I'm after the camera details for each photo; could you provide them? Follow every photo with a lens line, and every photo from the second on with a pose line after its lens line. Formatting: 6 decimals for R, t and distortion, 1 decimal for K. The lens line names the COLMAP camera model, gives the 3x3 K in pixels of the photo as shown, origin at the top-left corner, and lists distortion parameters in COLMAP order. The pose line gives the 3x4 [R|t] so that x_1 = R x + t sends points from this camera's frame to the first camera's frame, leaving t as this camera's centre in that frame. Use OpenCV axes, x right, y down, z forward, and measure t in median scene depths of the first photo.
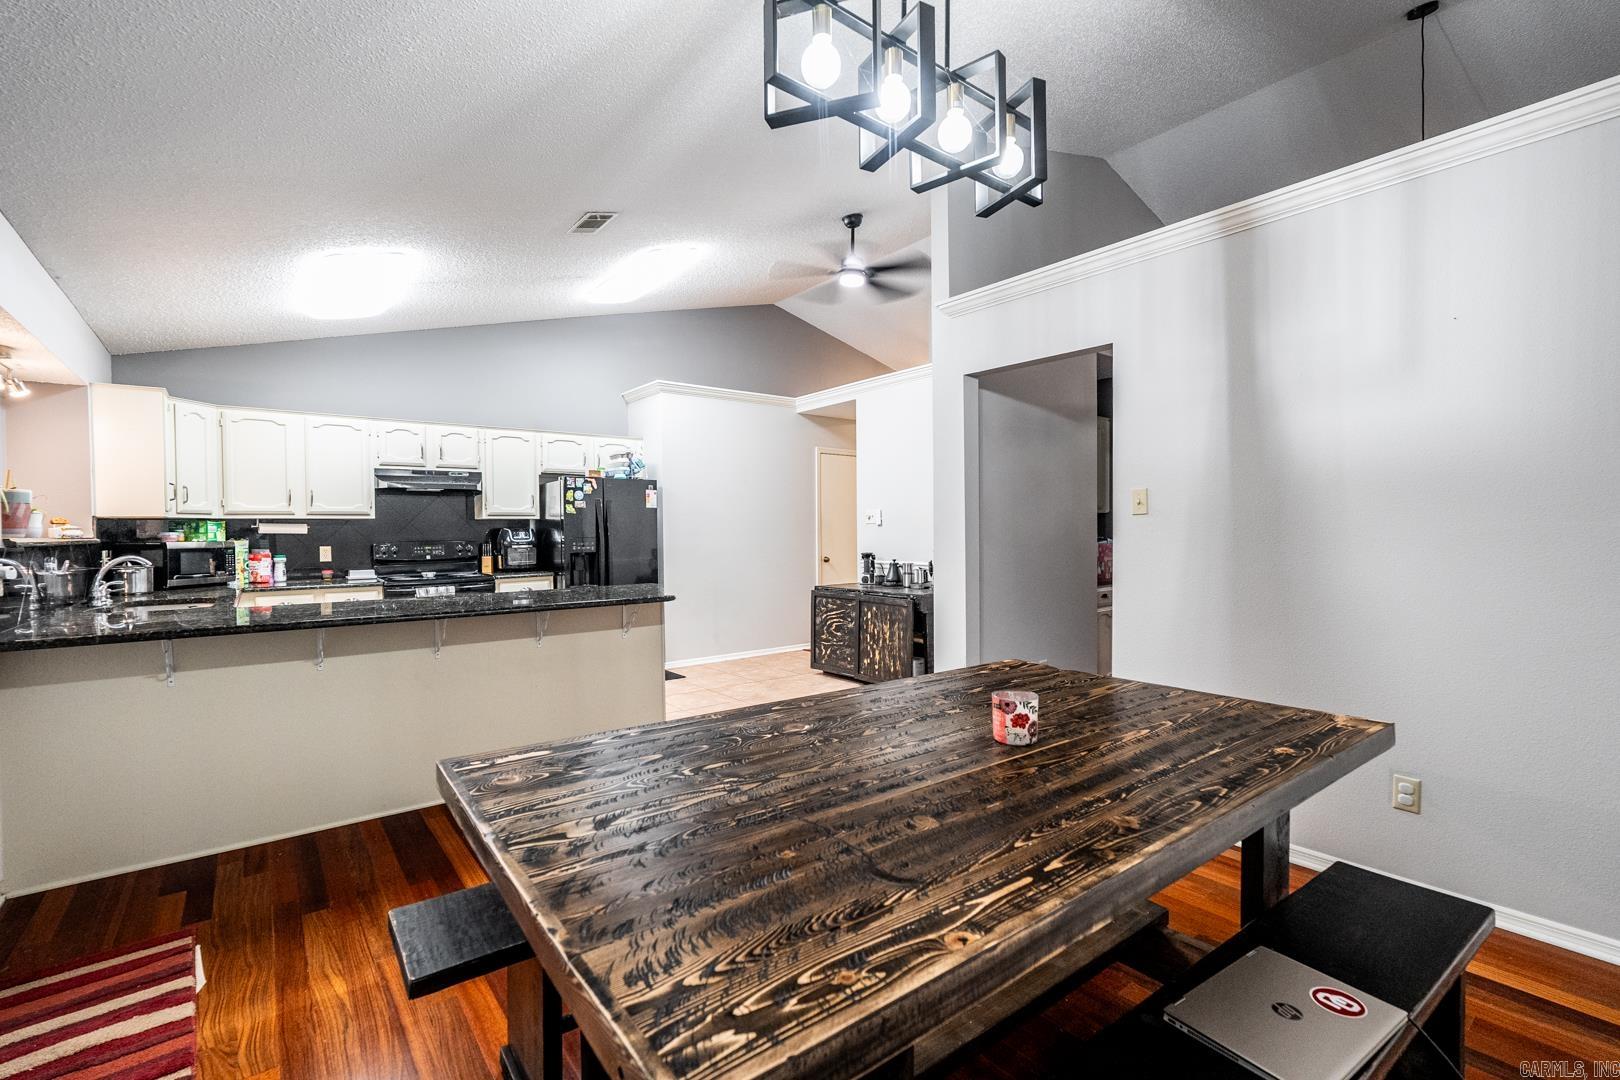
lens RADIAL K [[712.4, 0, 808.3], [0, 712.4, 537.3], [0, 0, 1]] dist [-0.001305, 0.000056]
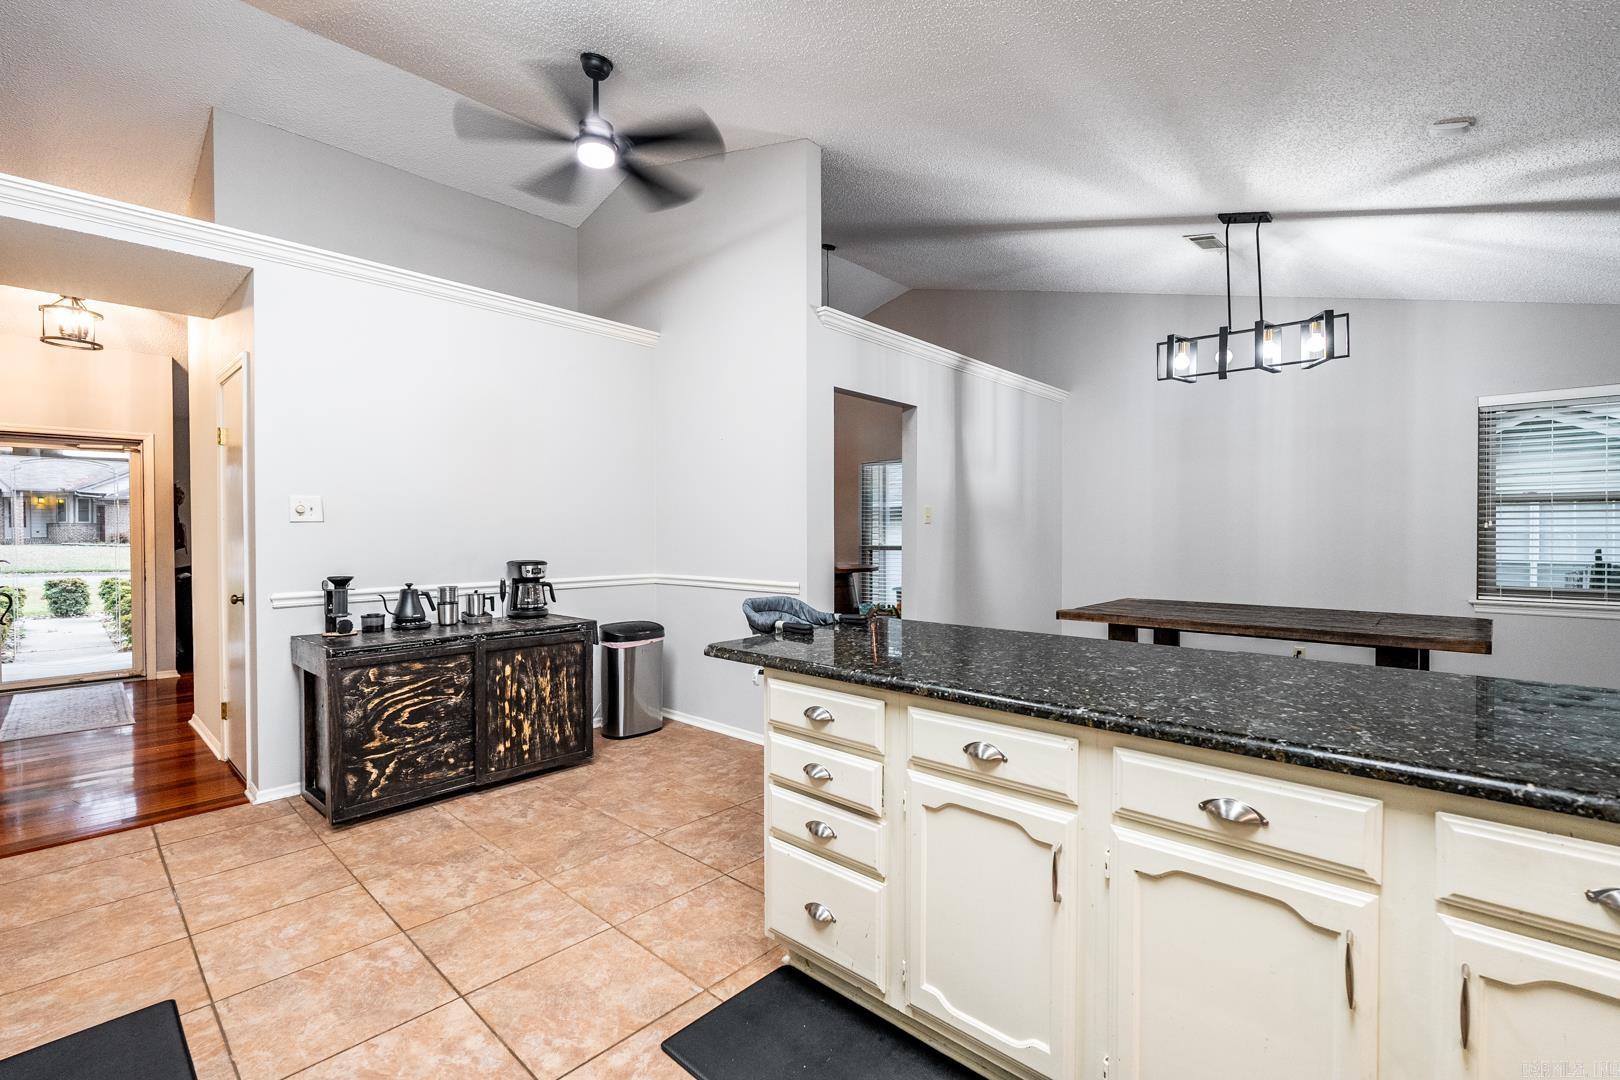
lens RADIAL K [[712.4, 0, 808.3], [0, 712.4, 537.3], [0, 0, 1]] dist [-0.001305, 0.000056]
pose [[-0.159506, 0.002296, 0.987194, -0.571291], [0.015544, 0.999879, 0.000186, -0.002845], [-0.987075, 0.015375, -0.159522, 0.840597]]
